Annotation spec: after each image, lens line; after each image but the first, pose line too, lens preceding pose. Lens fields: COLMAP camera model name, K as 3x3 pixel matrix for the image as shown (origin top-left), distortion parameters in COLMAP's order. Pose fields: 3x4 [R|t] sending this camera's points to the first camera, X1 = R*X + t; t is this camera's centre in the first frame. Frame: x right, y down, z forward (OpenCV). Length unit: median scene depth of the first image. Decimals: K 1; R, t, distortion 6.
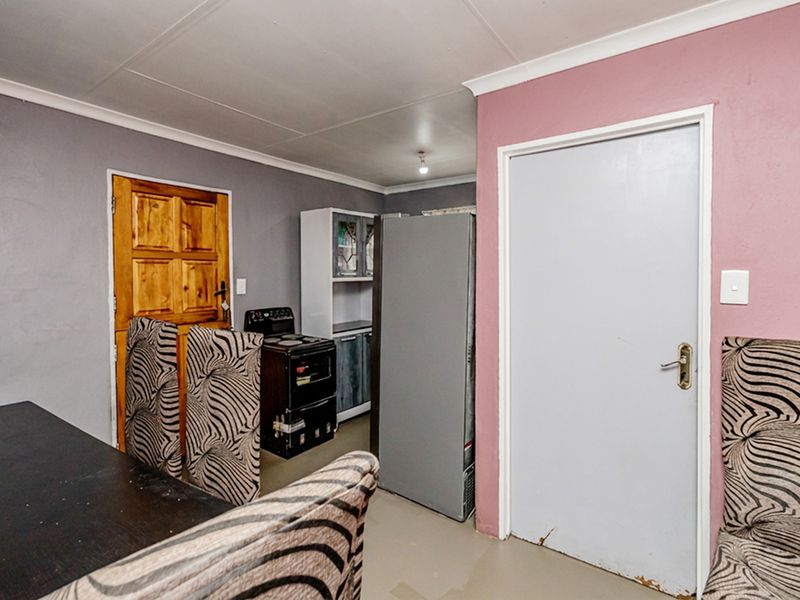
lens RADIAL K [[398.1, 0, 381.4], [0, 398.1, 301.9], [0, 0, 1]] dist [0.000813, -0.000150]
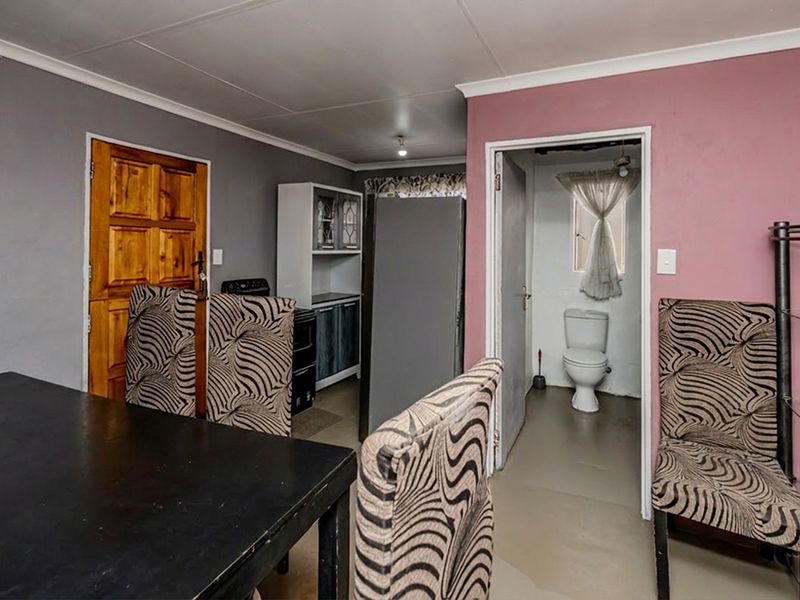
lens RADIAL K [[400.2, 0, 399.6], [0, 400.2, 266.8], [0, 0, 1]] dist [-0.000203, 0.000158]
pose [[0.984654, 0.012770, 0.174050, -0.102126], [-0.008553, 0.999652, -0.024957, 0.008524], [-0.174308, 0.023085, 0.984421, -0.076014]]
